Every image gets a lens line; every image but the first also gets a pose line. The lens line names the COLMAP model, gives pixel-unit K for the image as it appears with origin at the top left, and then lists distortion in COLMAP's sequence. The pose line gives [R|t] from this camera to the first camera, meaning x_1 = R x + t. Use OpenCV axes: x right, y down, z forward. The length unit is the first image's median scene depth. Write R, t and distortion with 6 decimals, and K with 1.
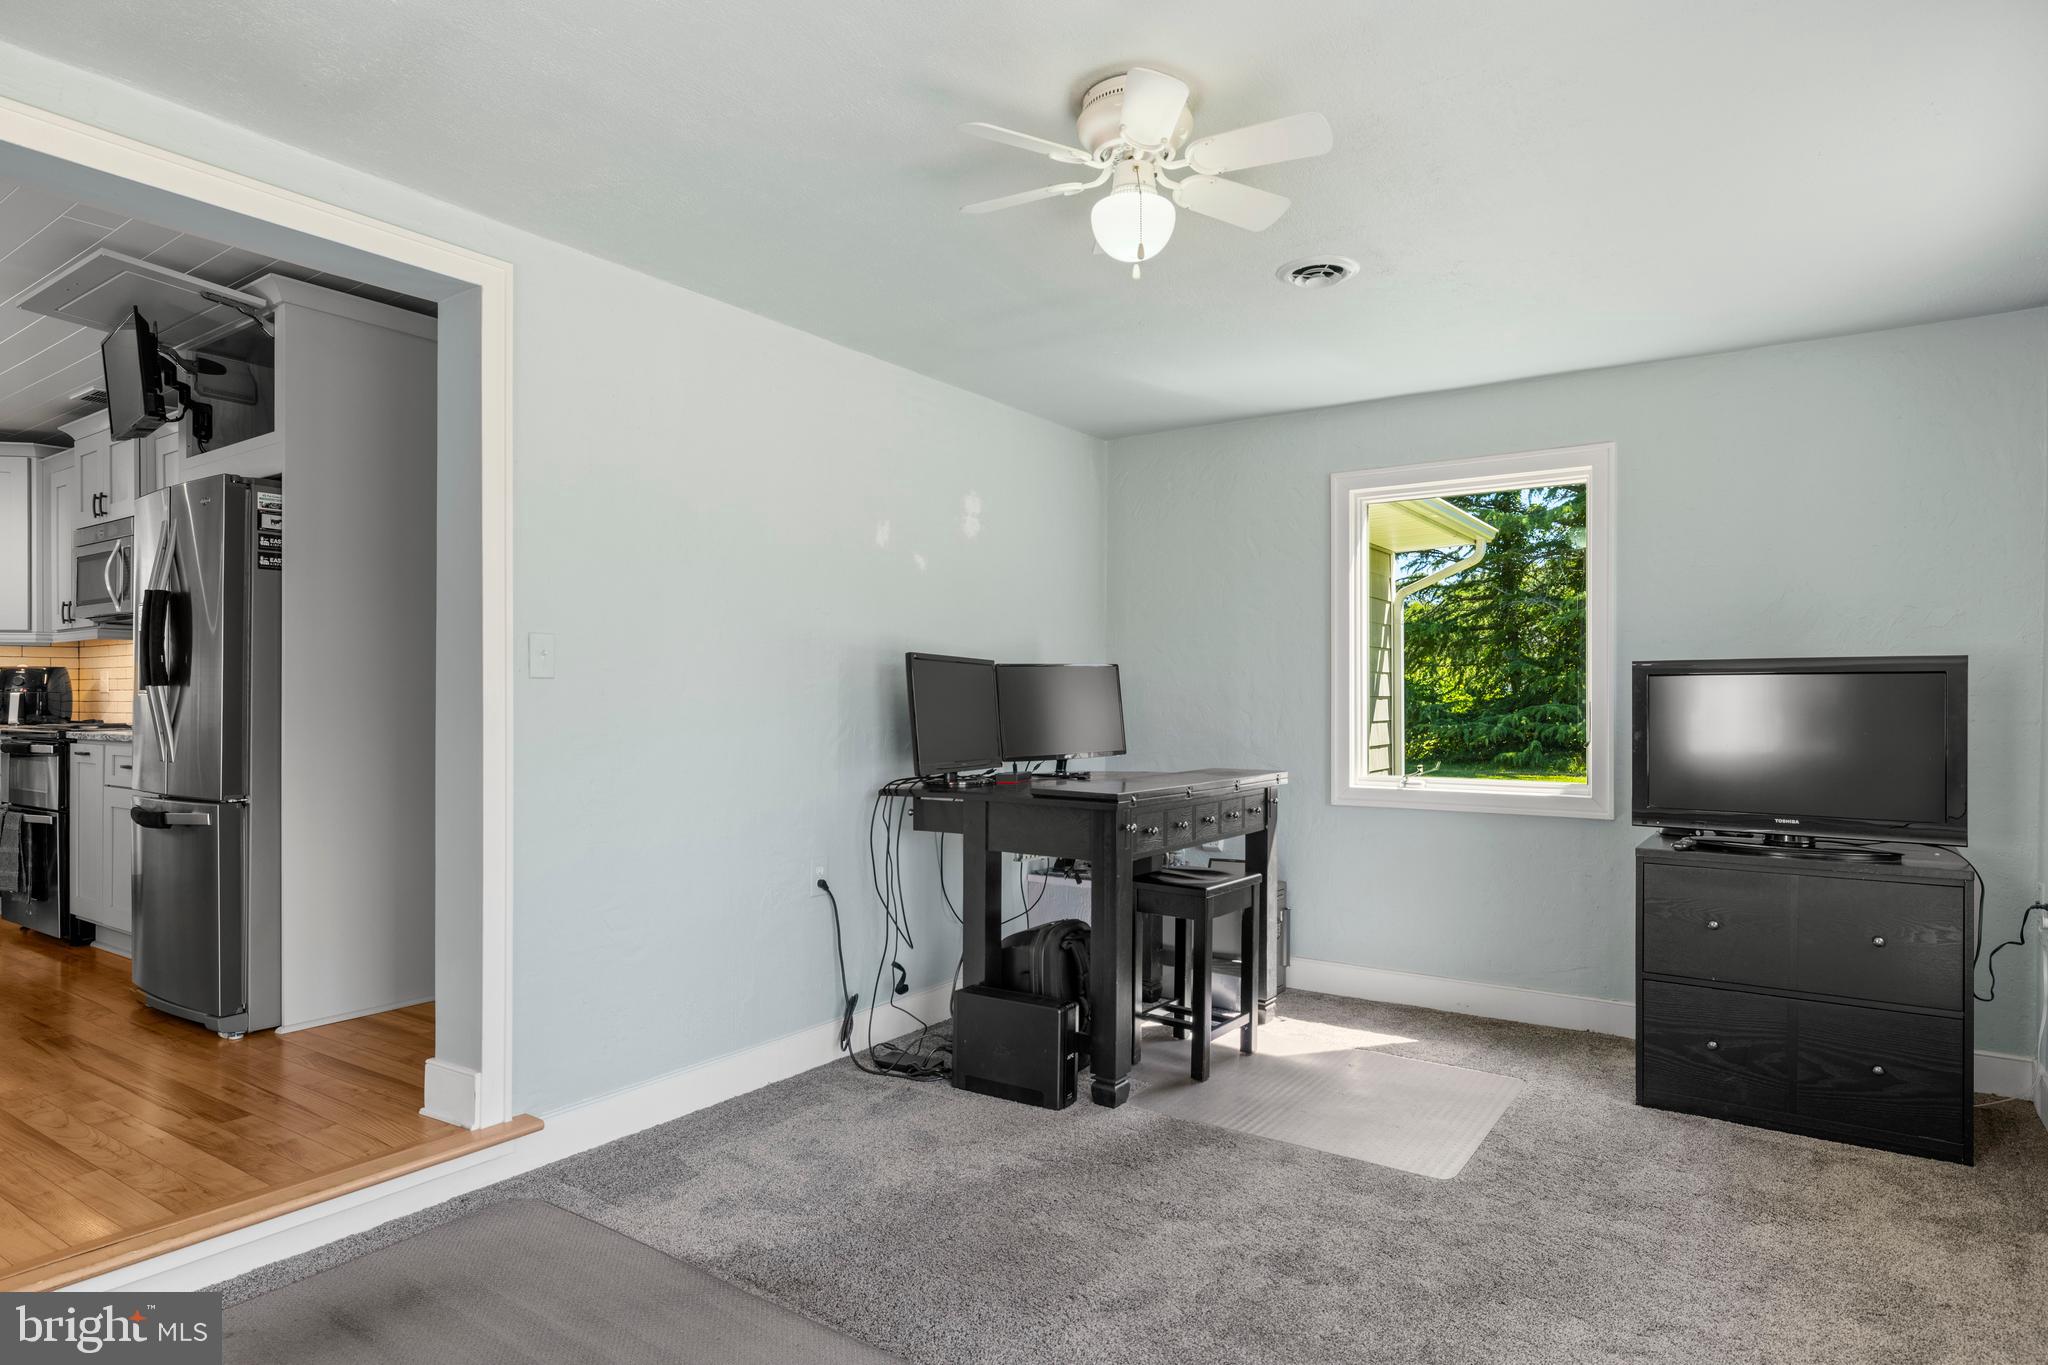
lens RADIAL K [[1131.2, 0, 1028.2], [0, 1131.2, 707.9], [0, 0, 1]] dist [-0.001447, -0.000575]
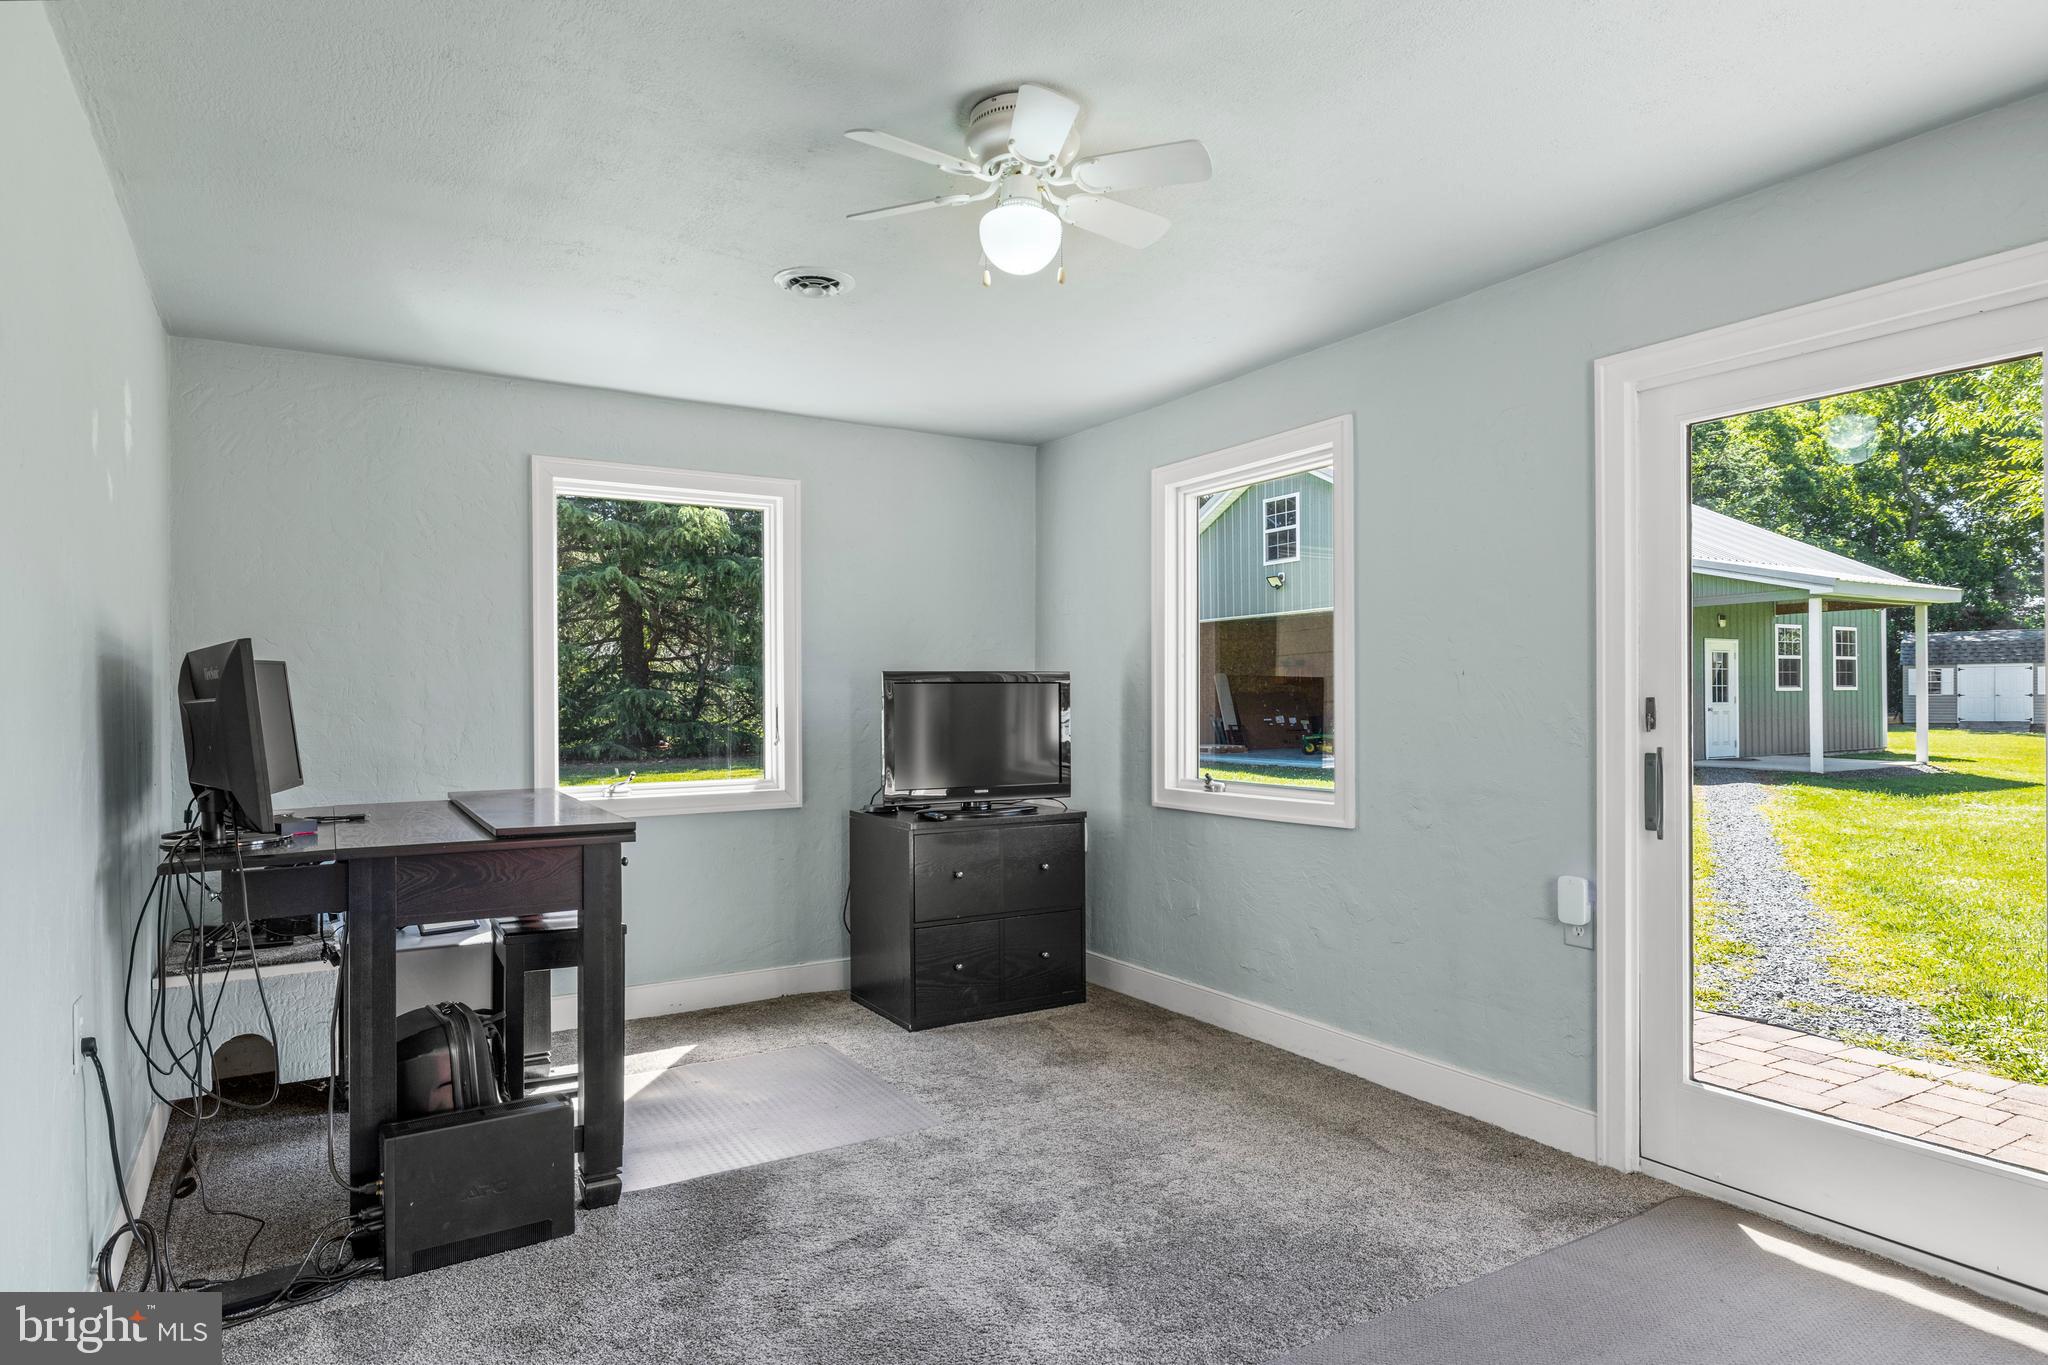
lens RADIAL K [[1153.8, 0, 1028.5], [0, 1153.8, 699.0], [0, 0, 1]] dist [0.000690, 0.000064]
pose [[0.408221, -0.008130, 0.912847, -0.602184], [0.012310, 0.999918, 0.003401, -0.016334], [-0.912800, 0.009849, 0.408288, 0.395296]]
